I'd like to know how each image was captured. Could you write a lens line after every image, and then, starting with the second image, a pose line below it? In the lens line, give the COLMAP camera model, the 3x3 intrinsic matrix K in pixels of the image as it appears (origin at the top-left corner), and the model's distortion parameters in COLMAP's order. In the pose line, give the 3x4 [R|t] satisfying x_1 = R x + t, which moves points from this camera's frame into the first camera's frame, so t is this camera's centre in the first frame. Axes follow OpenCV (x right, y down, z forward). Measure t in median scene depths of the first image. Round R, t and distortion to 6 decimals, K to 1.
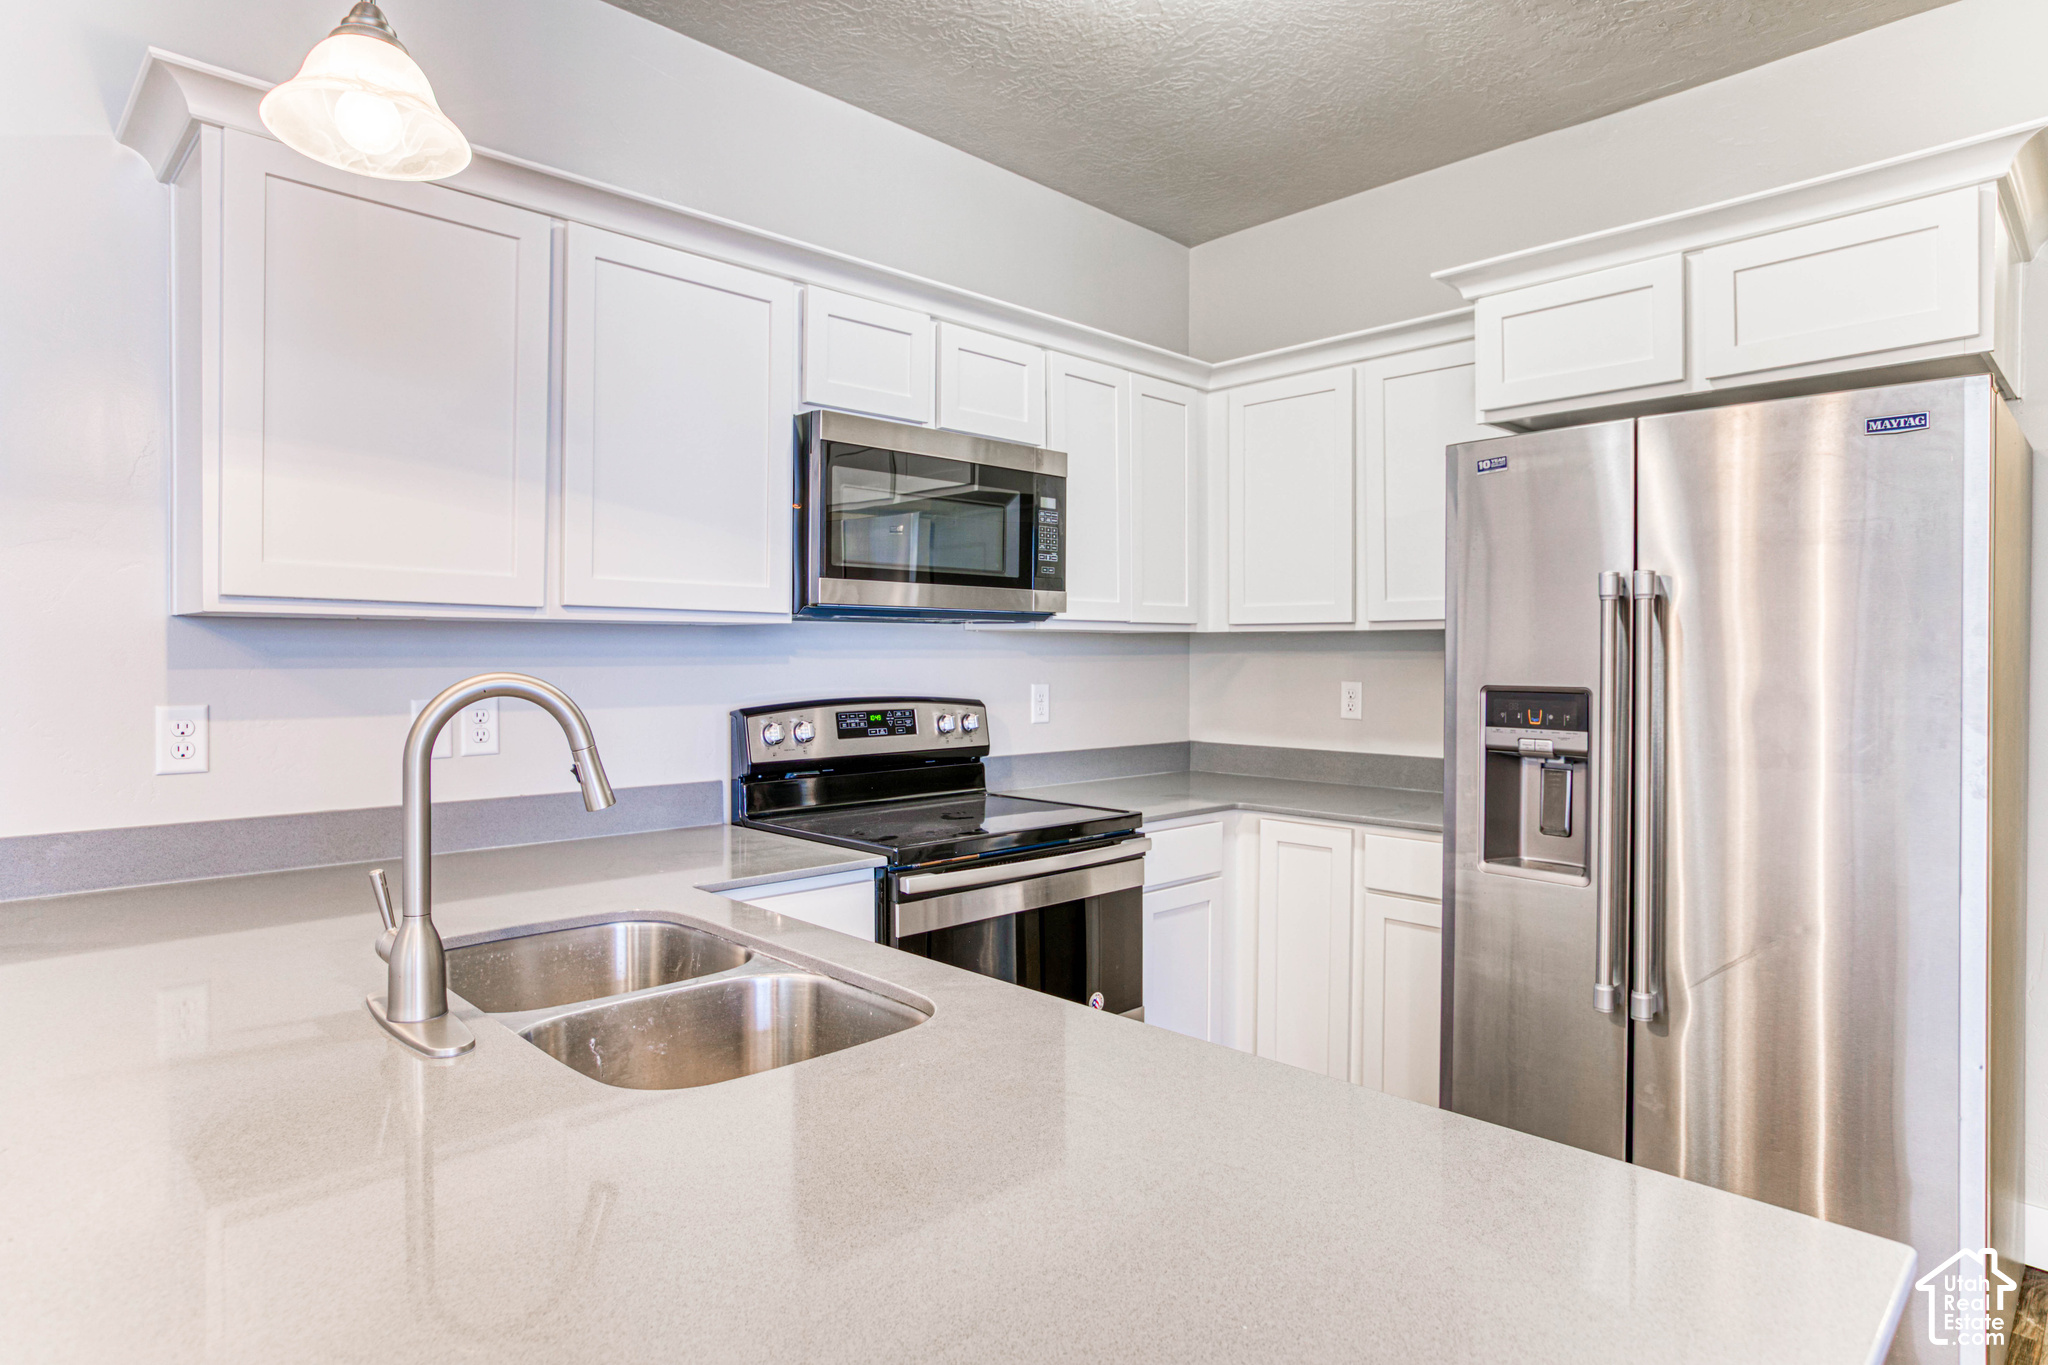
lens RADIAL K [[1133.9, 0, 1025.3], [0, 1133.9, 659.7], [0, 0, 1]] dist [-0.005698, -0.000699]
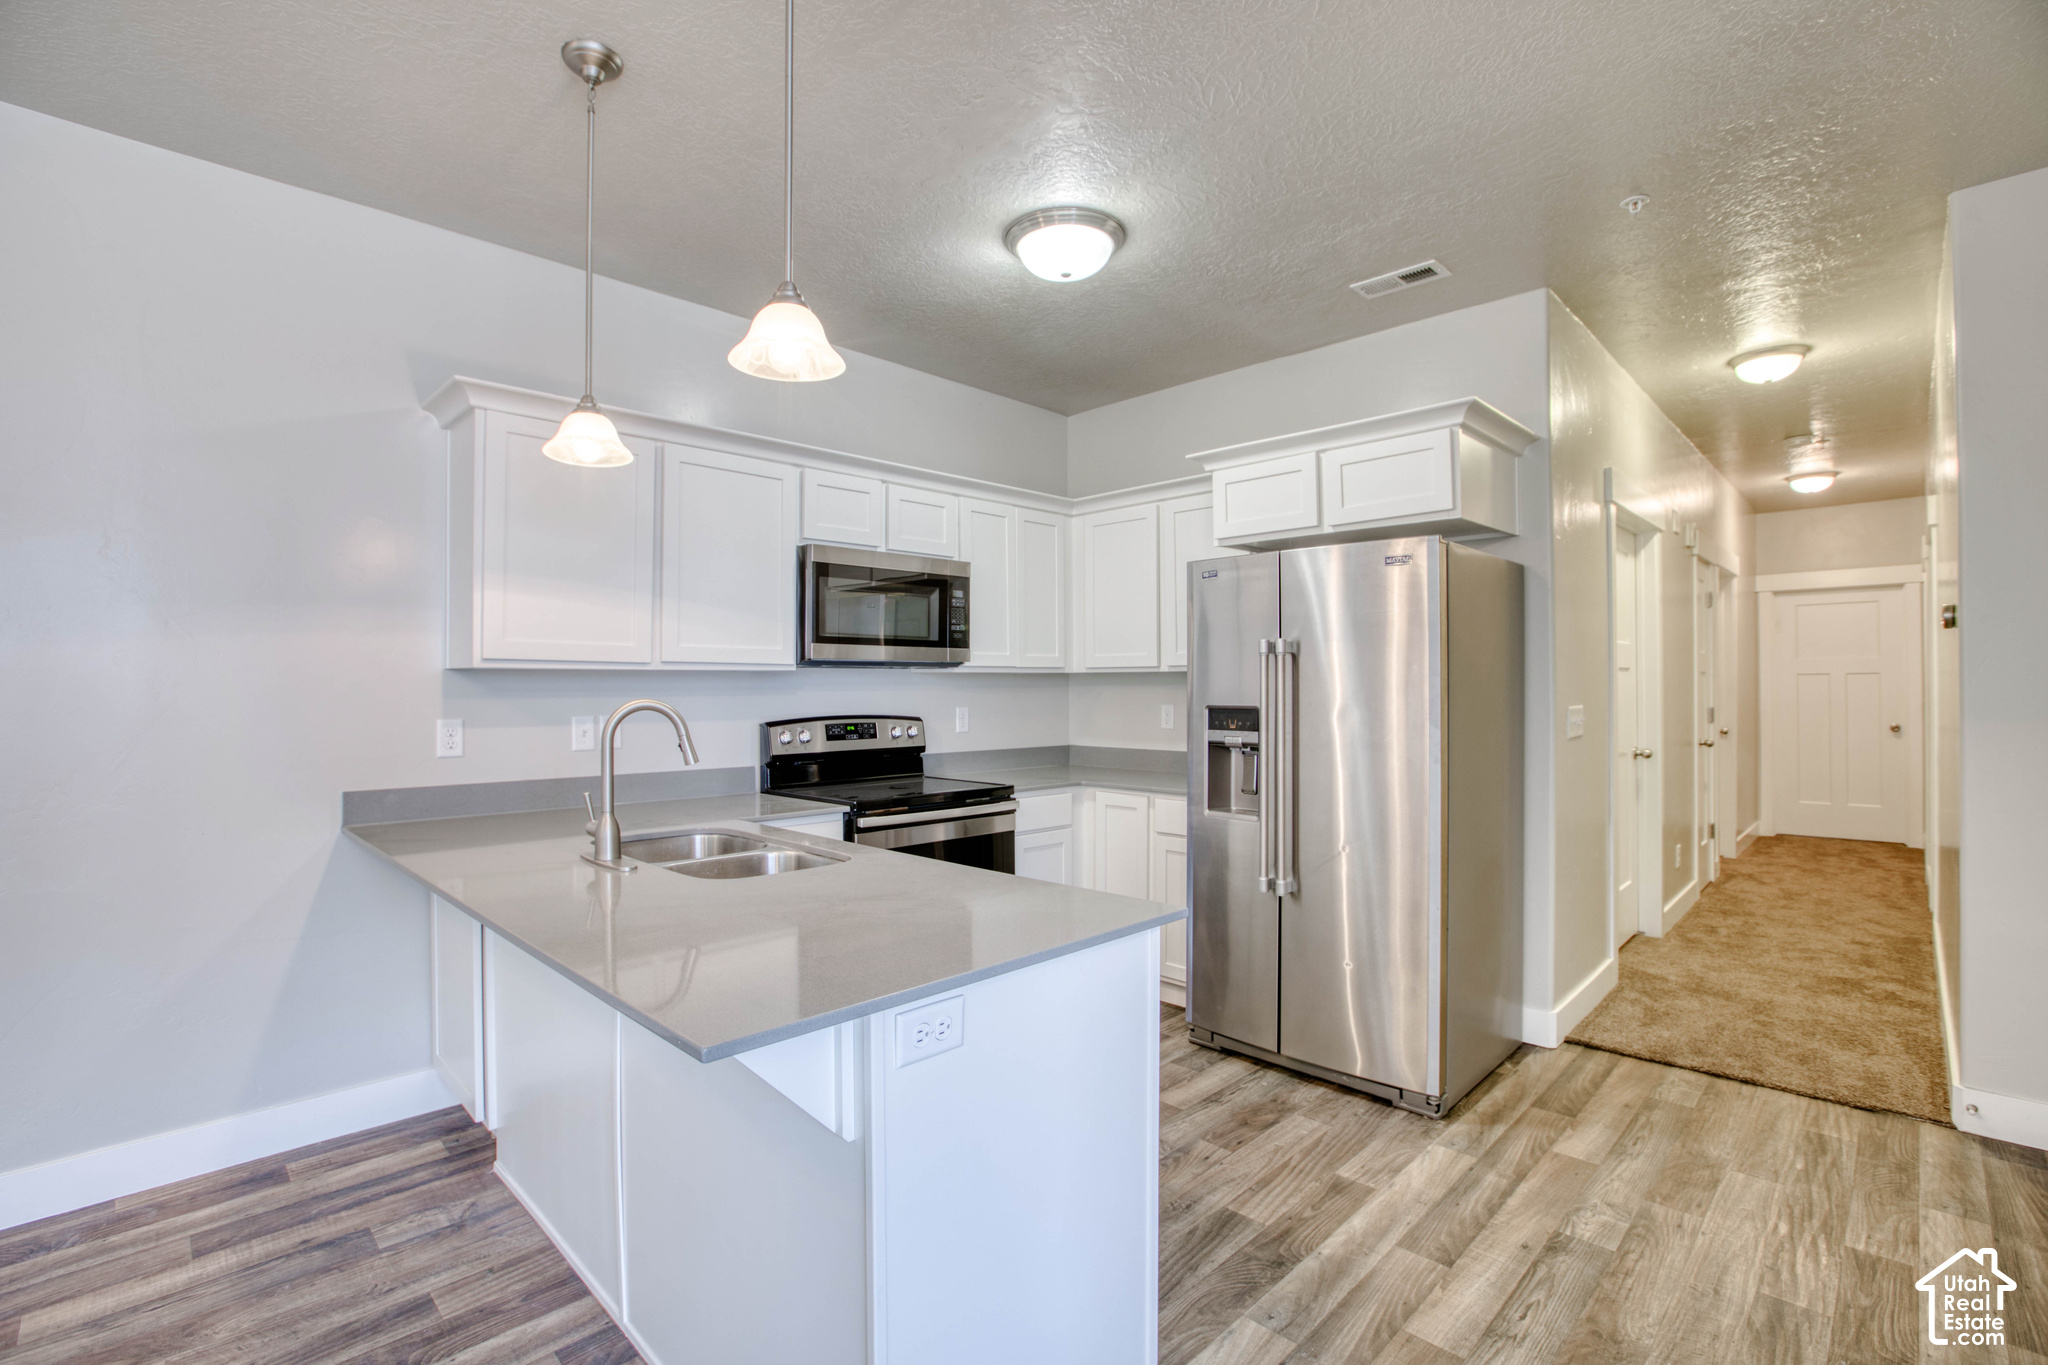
lens RADIAL K [[925.4, 0, 1022.6], [0, 925.4, 686.6], [0, 0, 1]] dist [-0.051902, 0.022320]
pose [[0.999899, -0.004743, 0.013419, 0.100096], [0.004802, 0.999979, -0.004351, -0.000634], [-0.013398, 0.004415, 0.999900, -0.330335]]
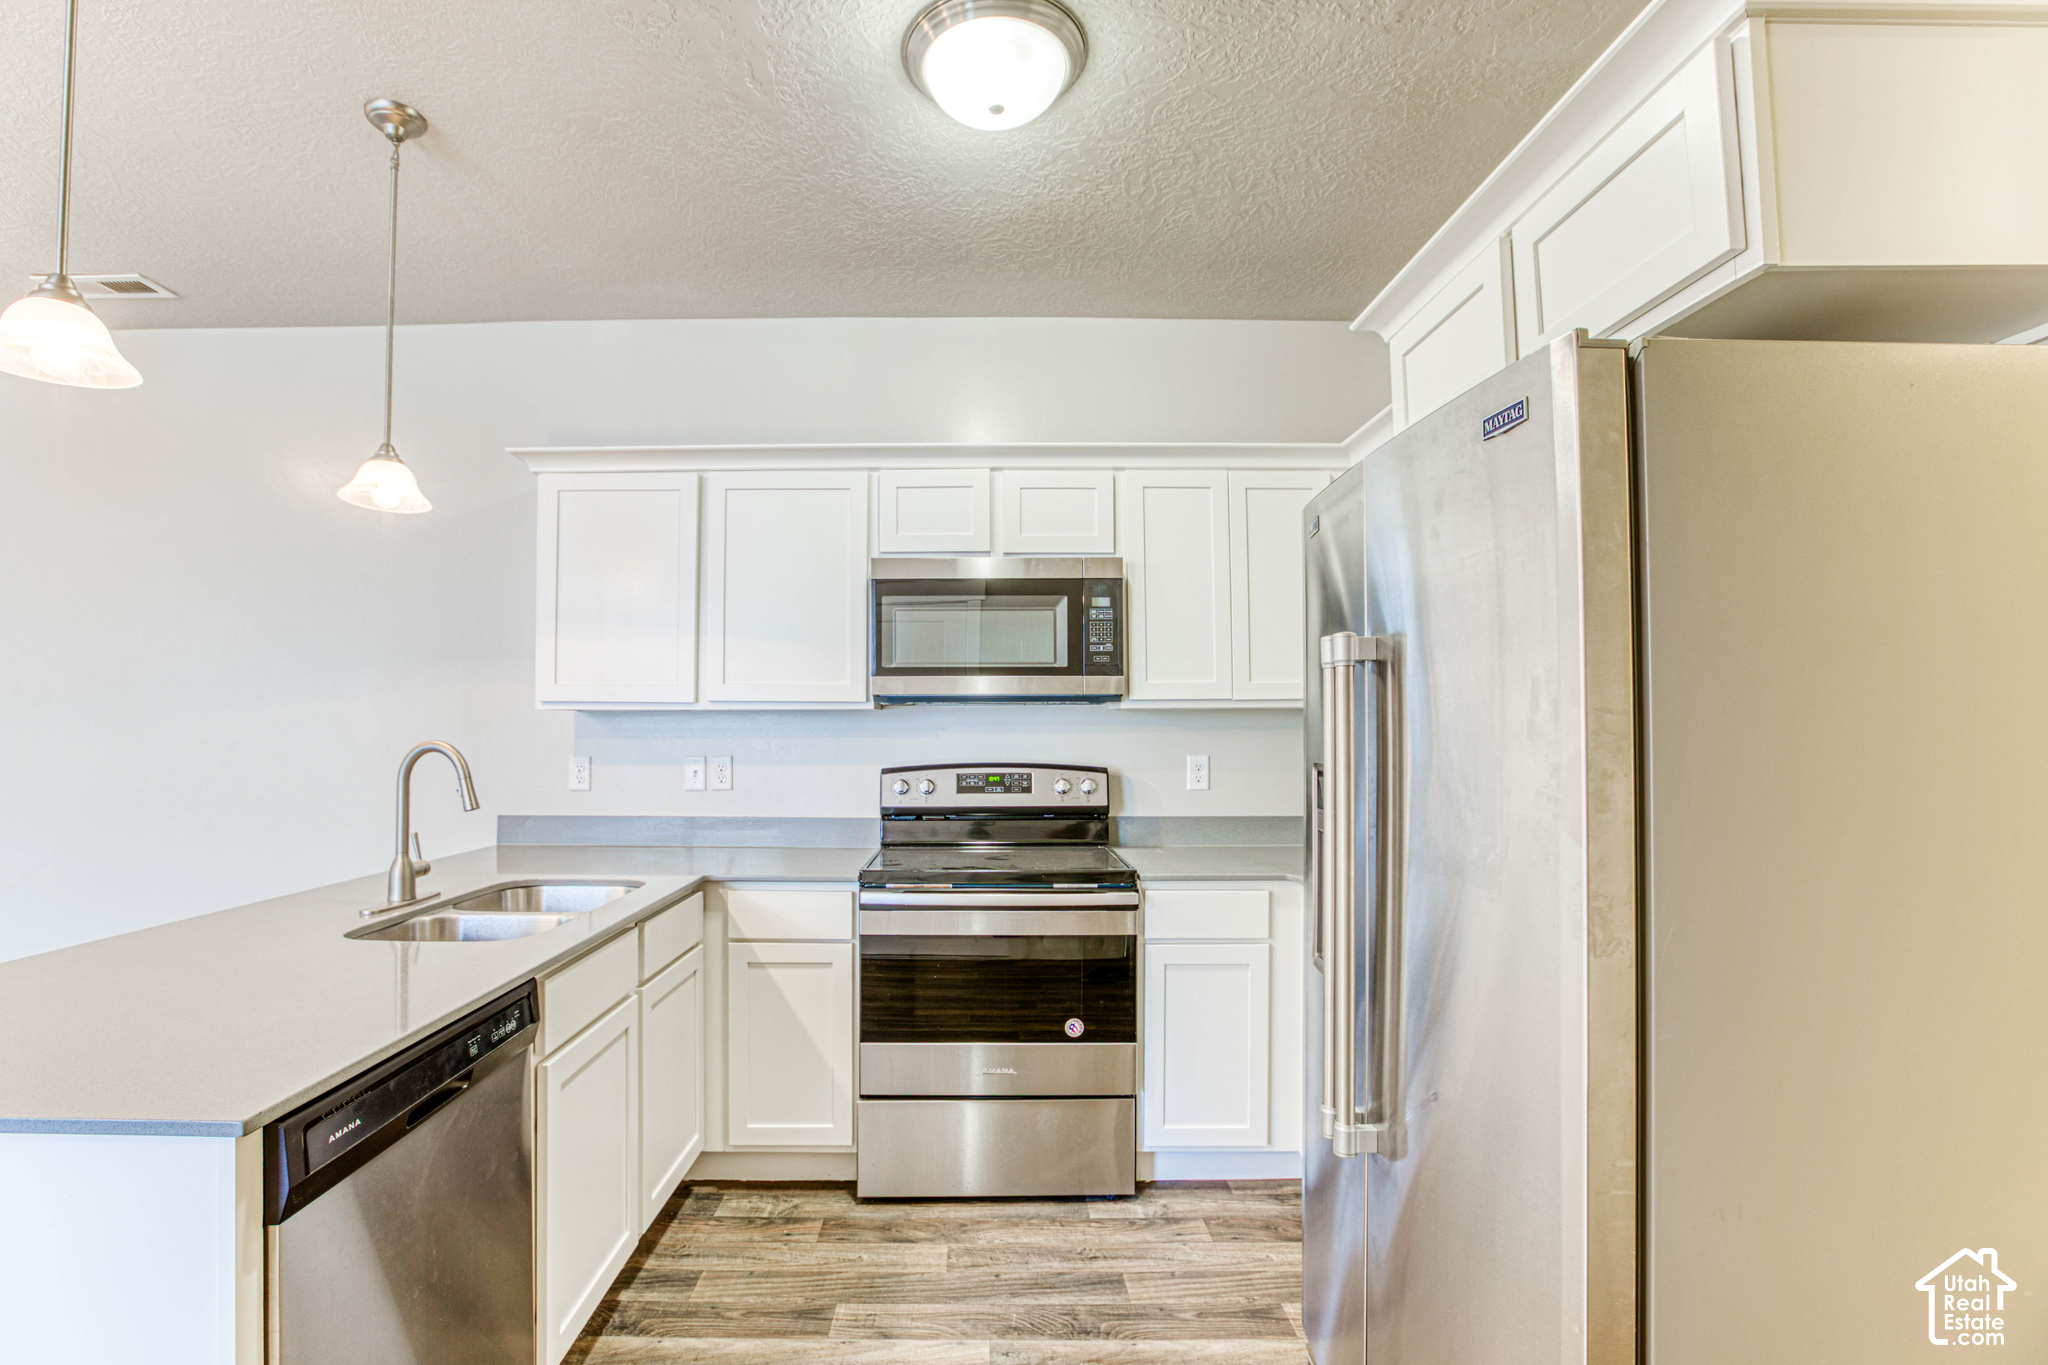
lens RADIAL K [[946.8, 0, 996.9], [0, 946.8, 716.6], [0, 0, 1]] dist [-0.001507, -0.000067]
pose [[0.731464, -0.012492, -0.681766, 0.656712], [0.000232, 0.999837, -0.018071, -0.000899], [0.681880, 0.013060, 0.731347, 0.218521]]
